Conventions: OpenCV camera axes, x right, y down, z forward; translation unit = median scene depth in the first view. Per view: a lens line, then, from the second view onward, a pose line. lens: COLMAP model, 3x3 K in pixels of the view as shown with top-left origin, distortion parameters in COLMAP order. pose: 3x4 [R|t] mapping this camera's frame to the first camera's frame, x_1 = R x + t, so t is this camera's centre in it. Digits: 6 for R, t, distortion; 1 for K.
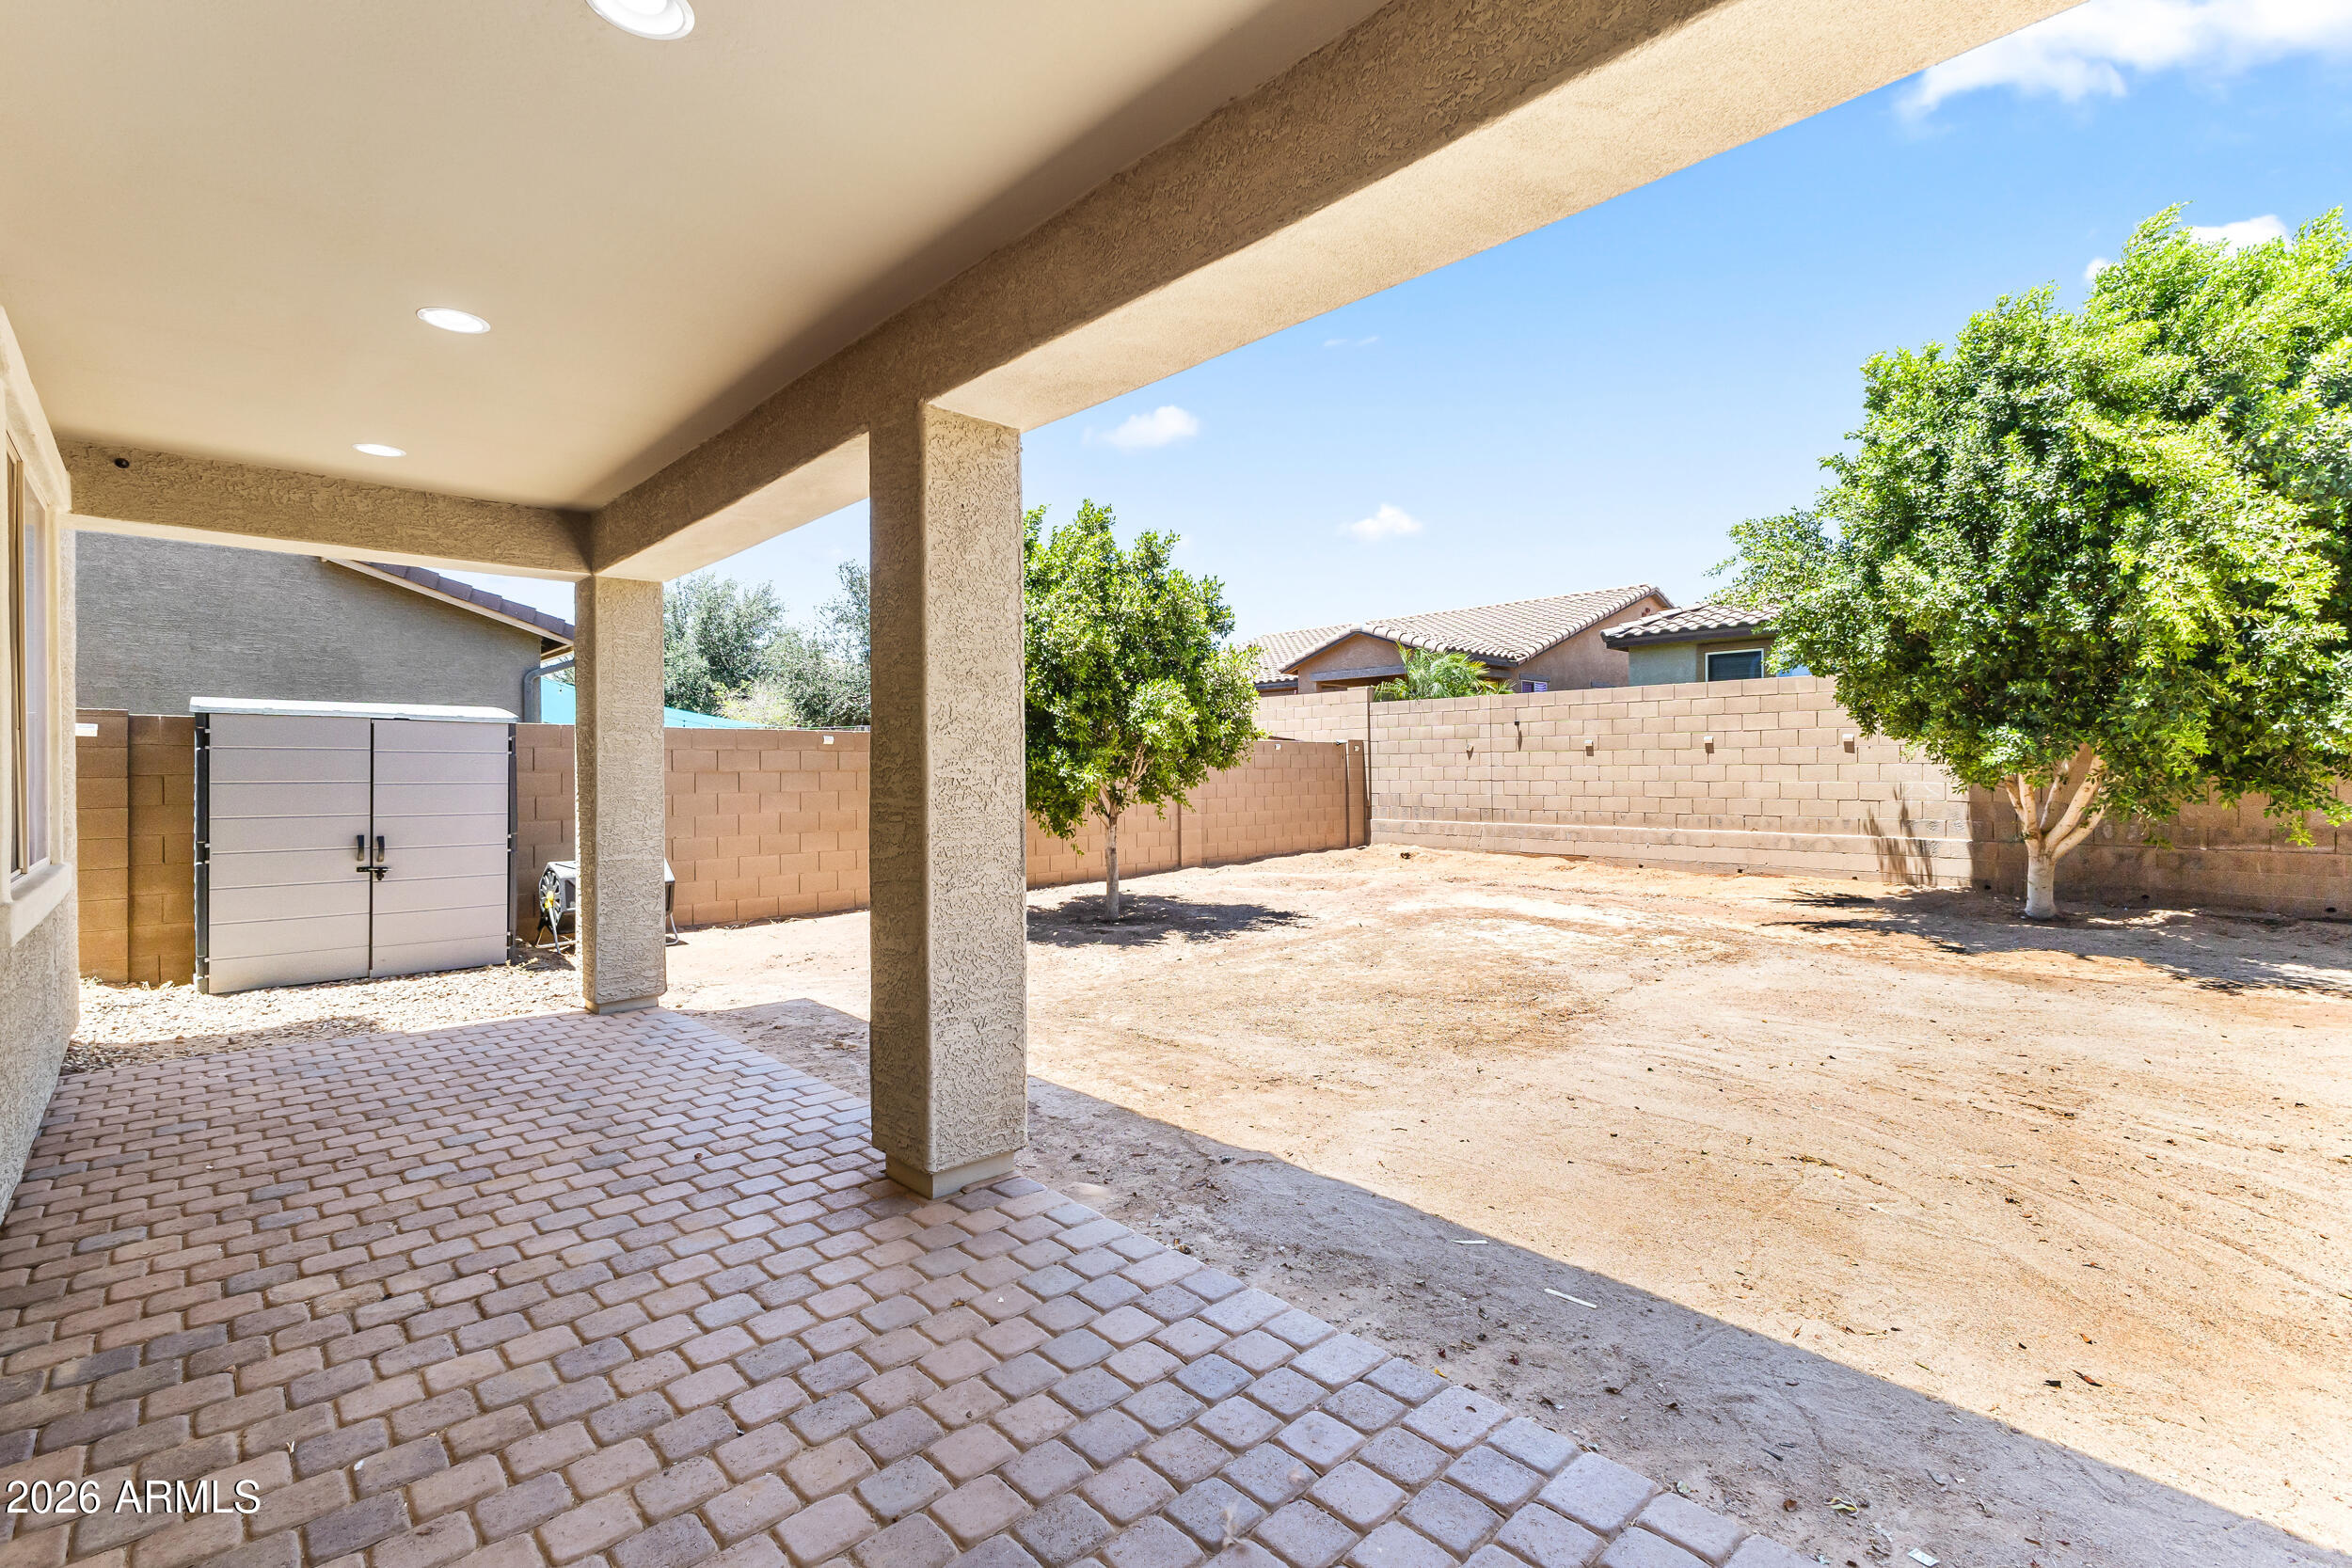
lens RADIAL K [[1029.9, 0, 1188.7], [0, 1029.9, 774.3], [0, 0, 1]] dist [0.023522, -0.007458]
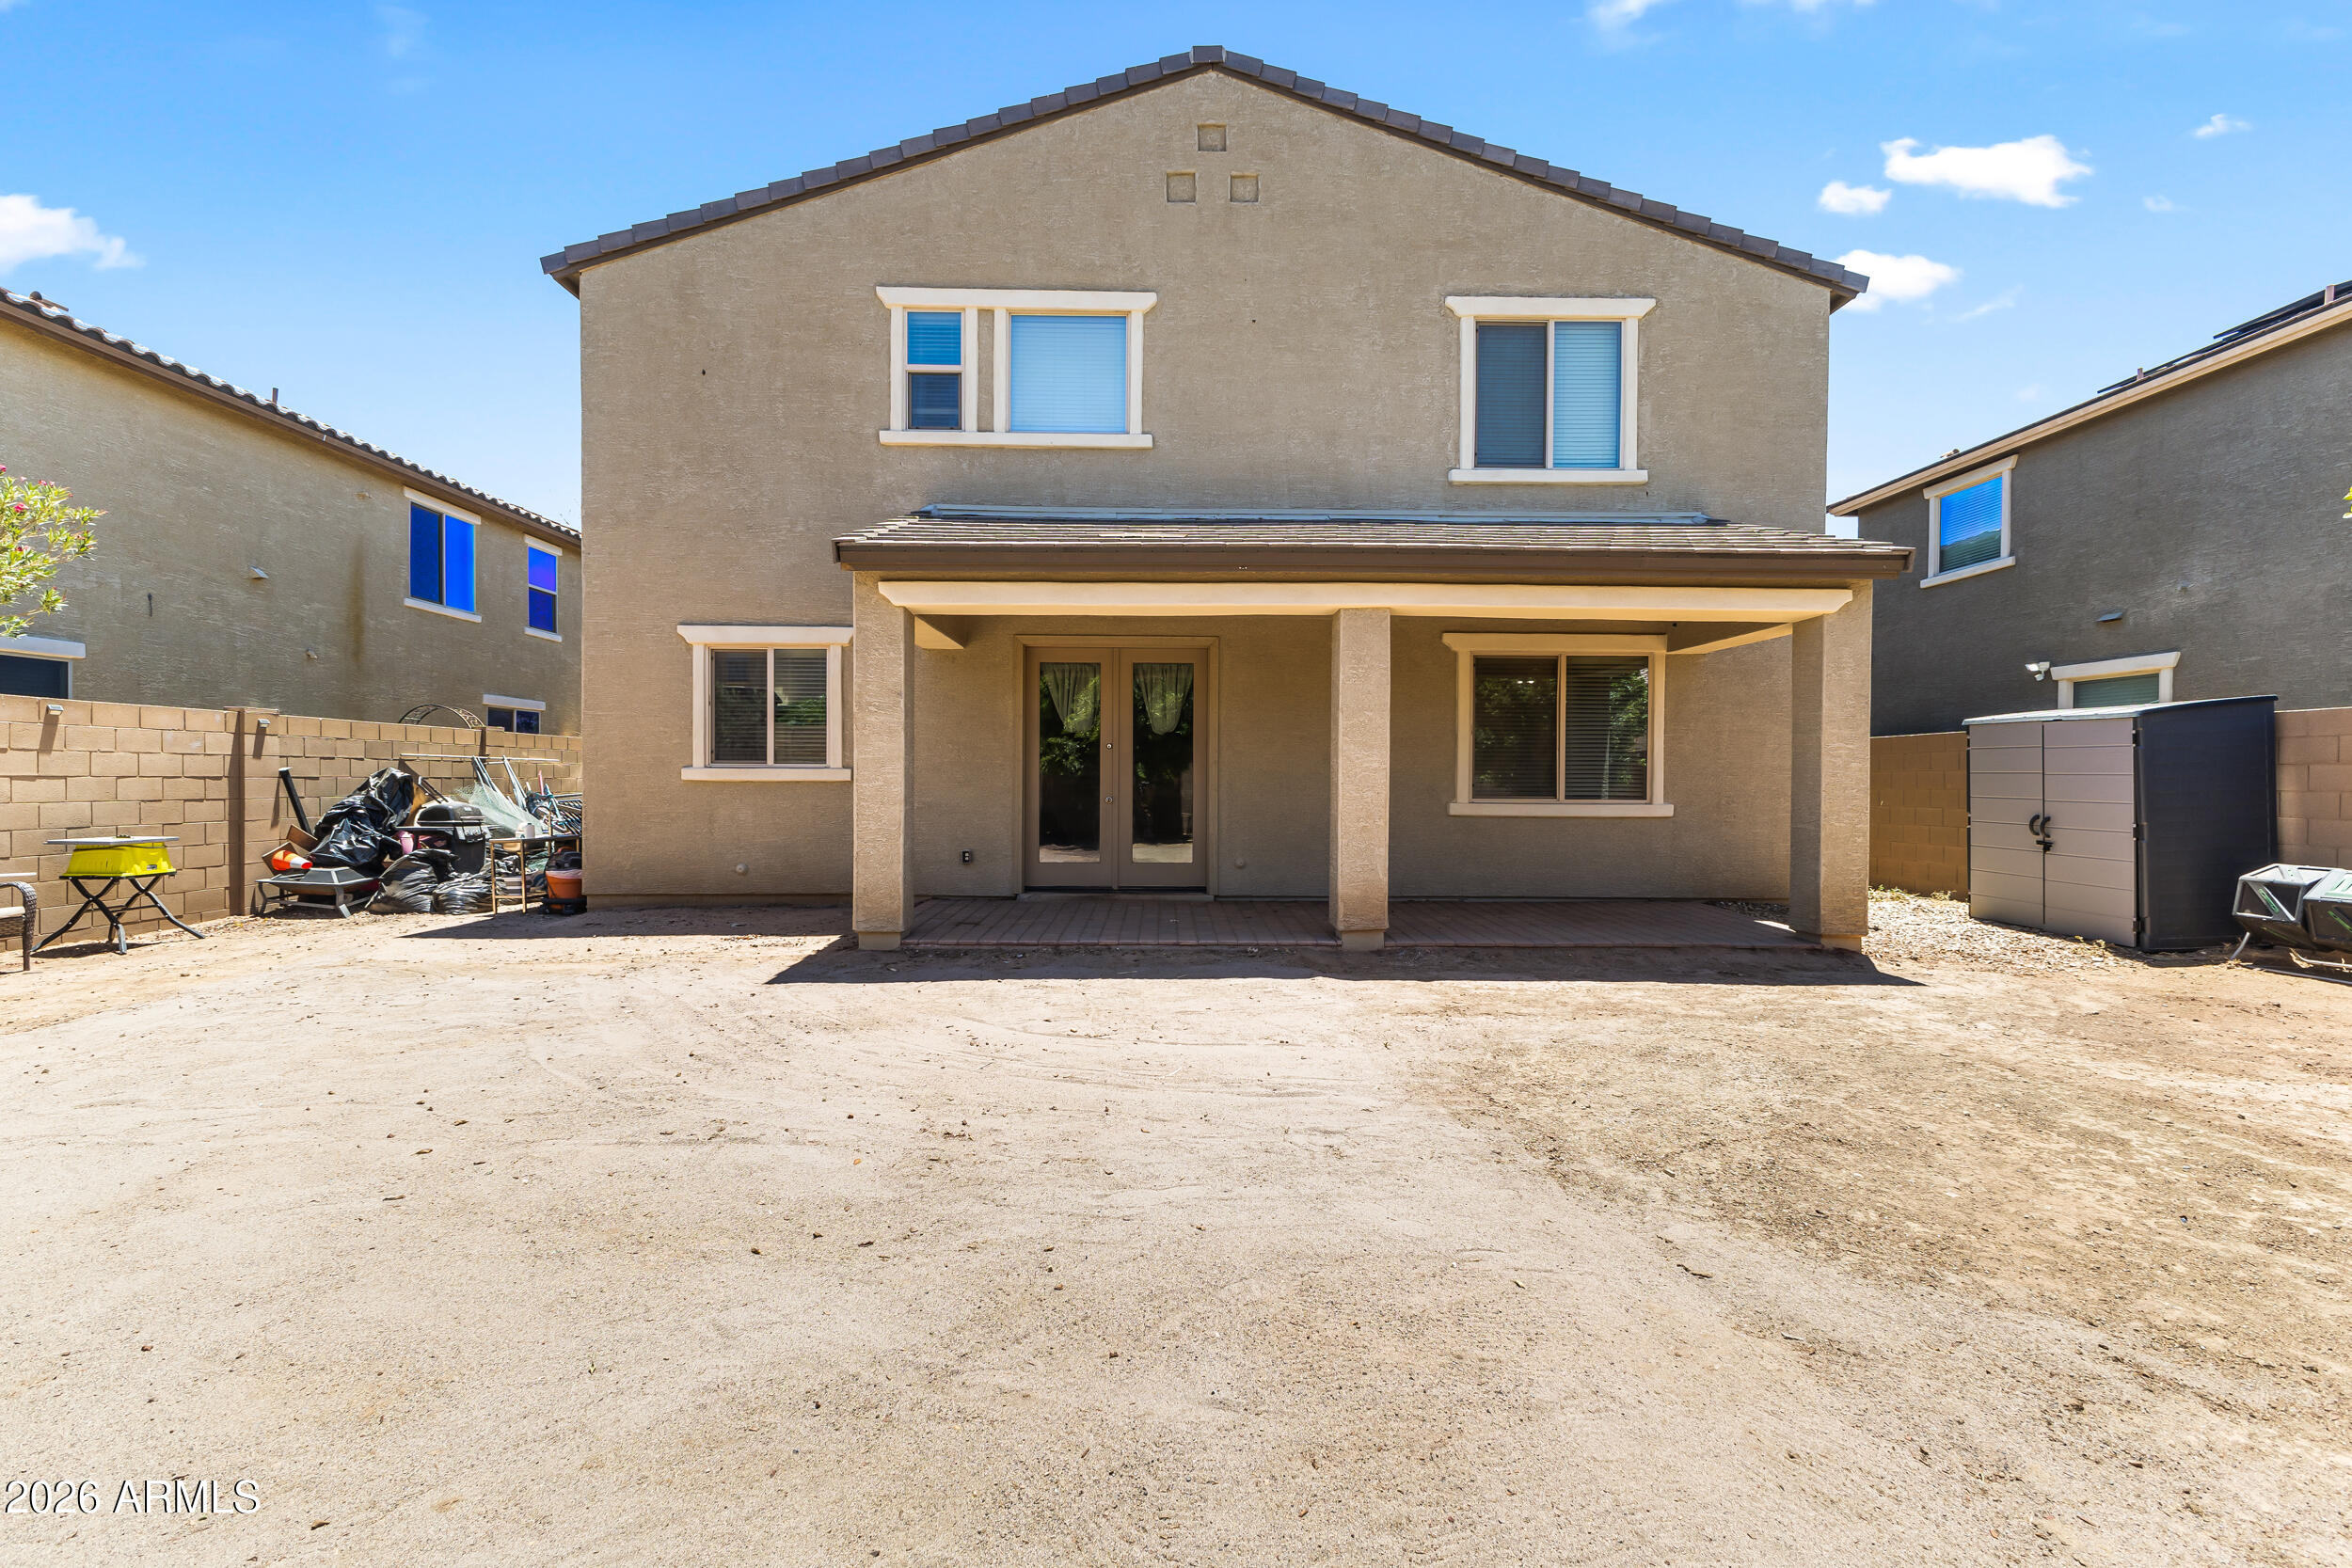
lens RADIAL K [[1035.4, 0, 1163.7], [0, 1035.4, 787.8], [0, 0, 1]] dist [0.012502, 0.000024]
pose [[-0.678588, 0.009052, -0.734463, 1.812962], [-0.003383, 0.999875, 0.015449, 0.020877], [0.734511, 0.012968, -0.678473, 2.321726]]
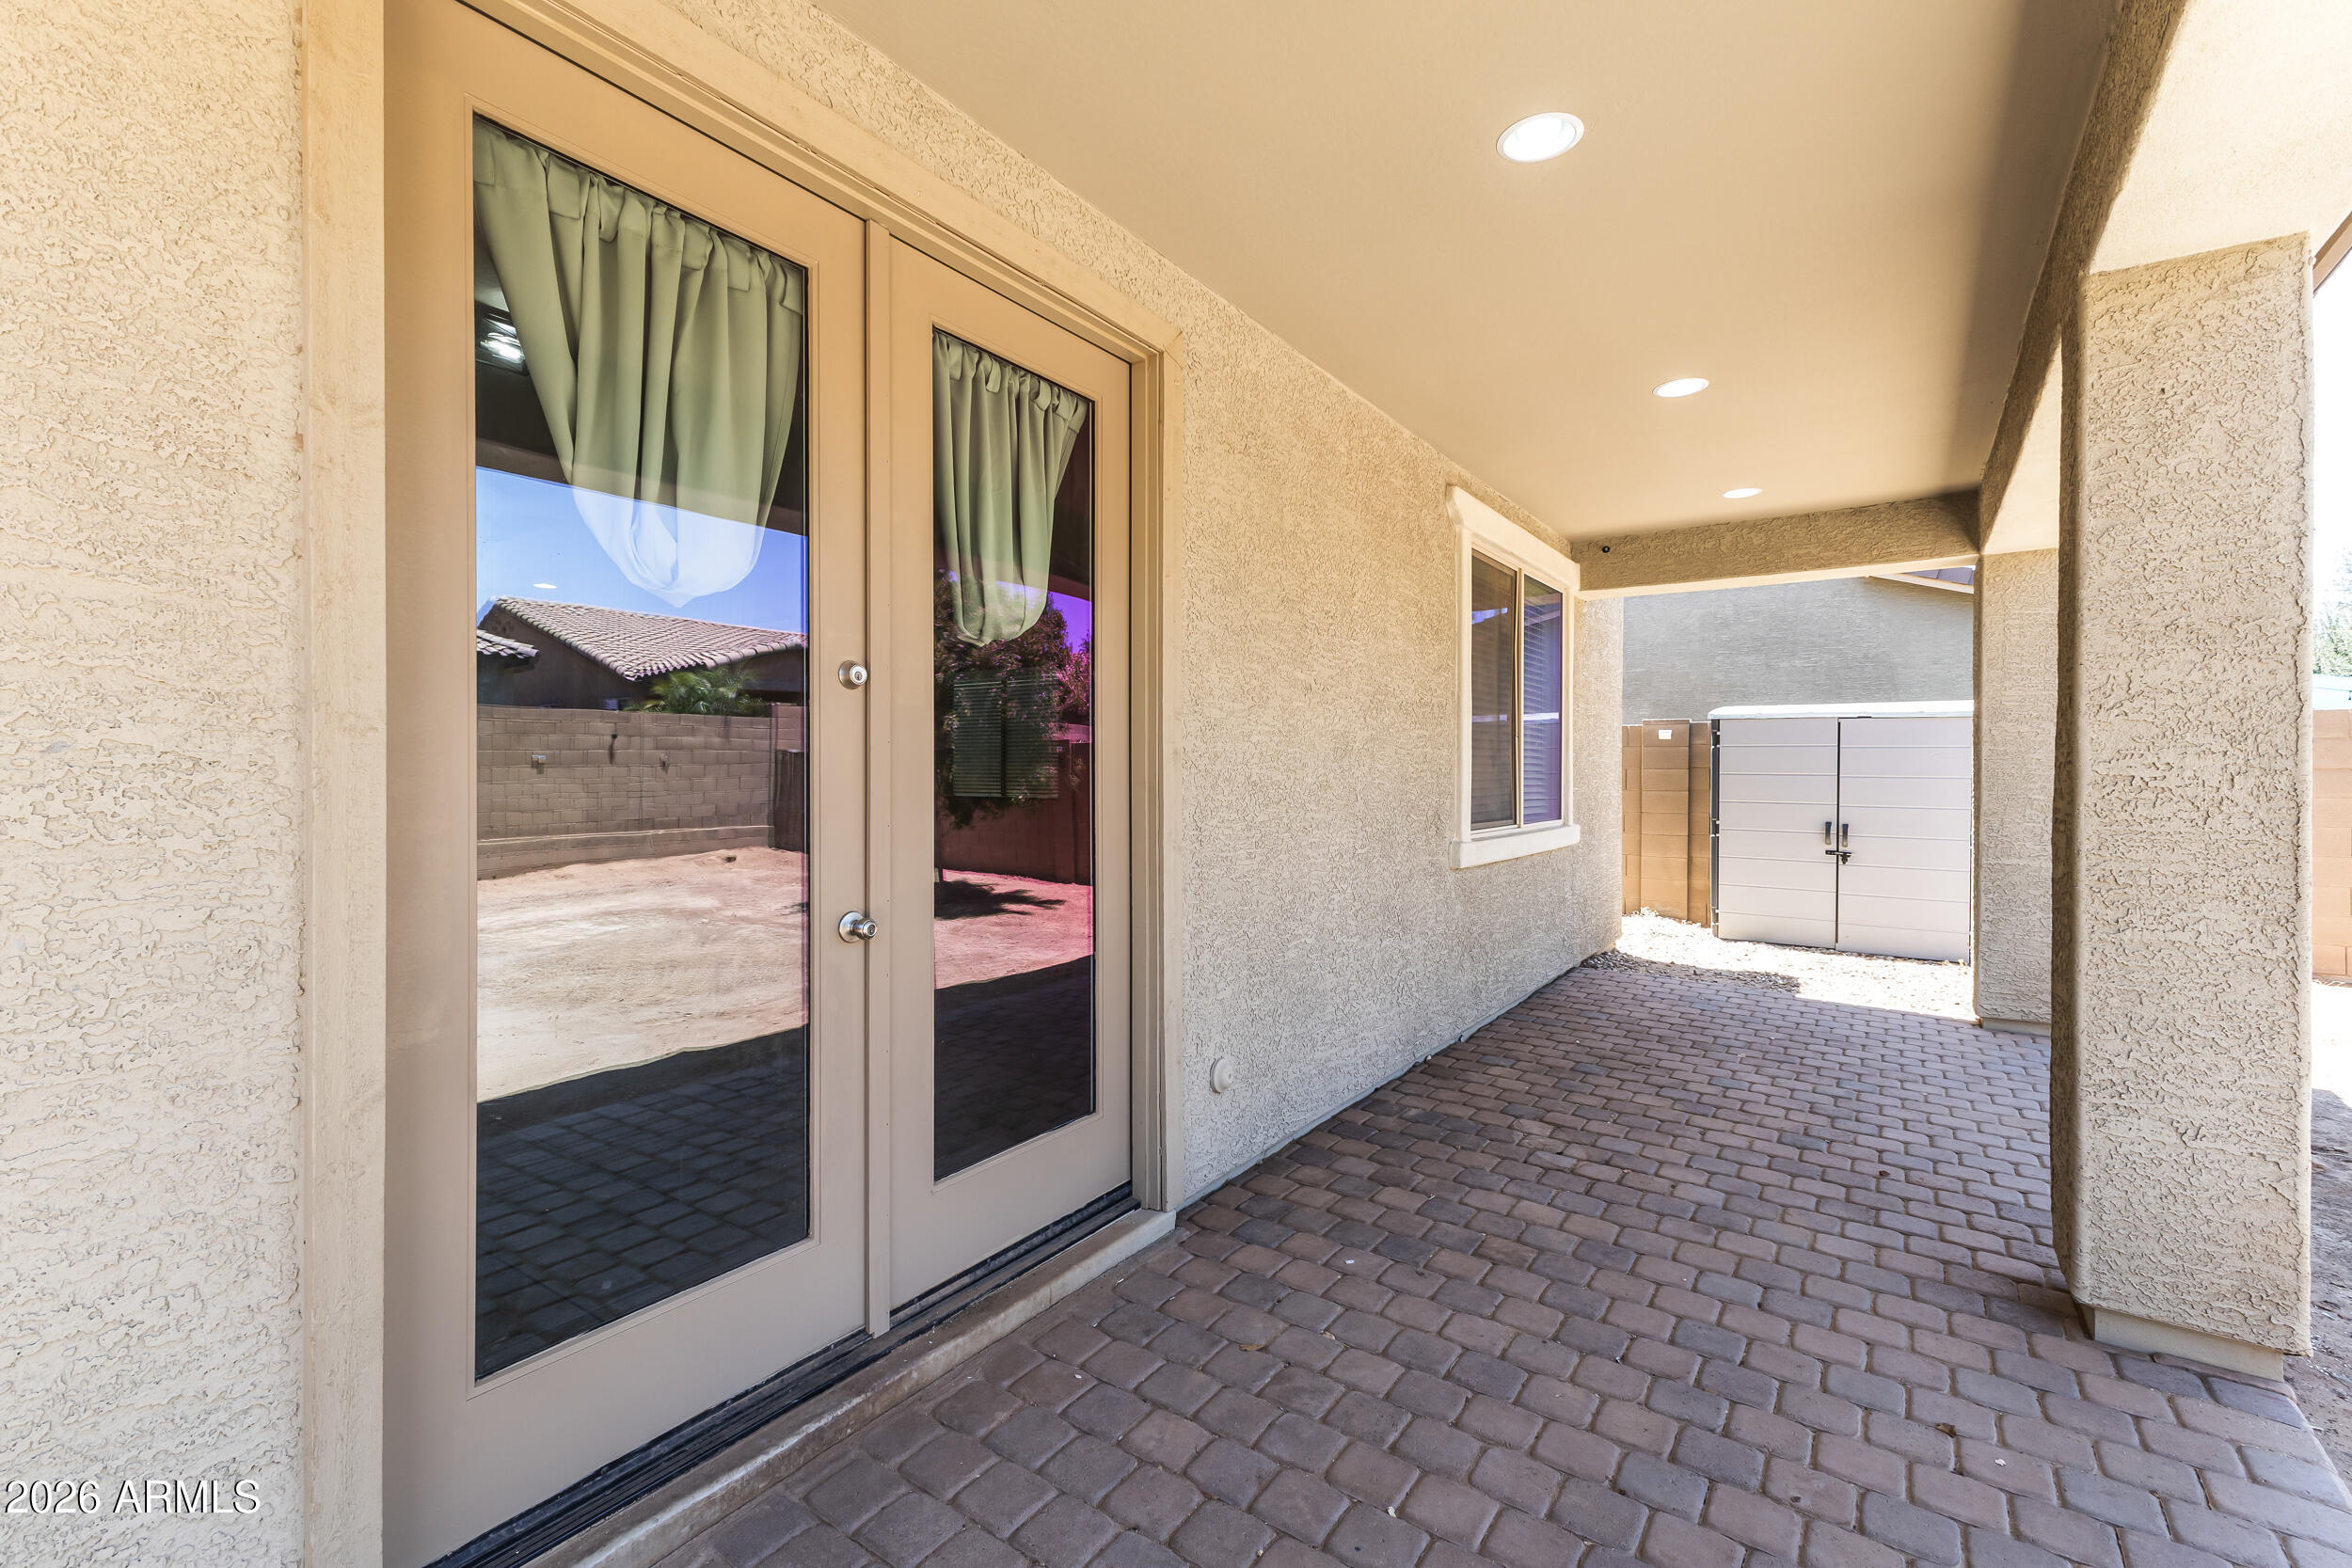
lens RADIAL K [[1029.9, 0, 1188.7], [0, 1029.9, 774.3], [0, 0, 1]] dist [0.023522, -0.007458]
pose [[0.203968, 0.013361, -0.978886, 0.346313], [-0.008815, 0.999891, 0.011811, -0.000308], [0.978938, 0.006219, 0.204064, 0.202537]]
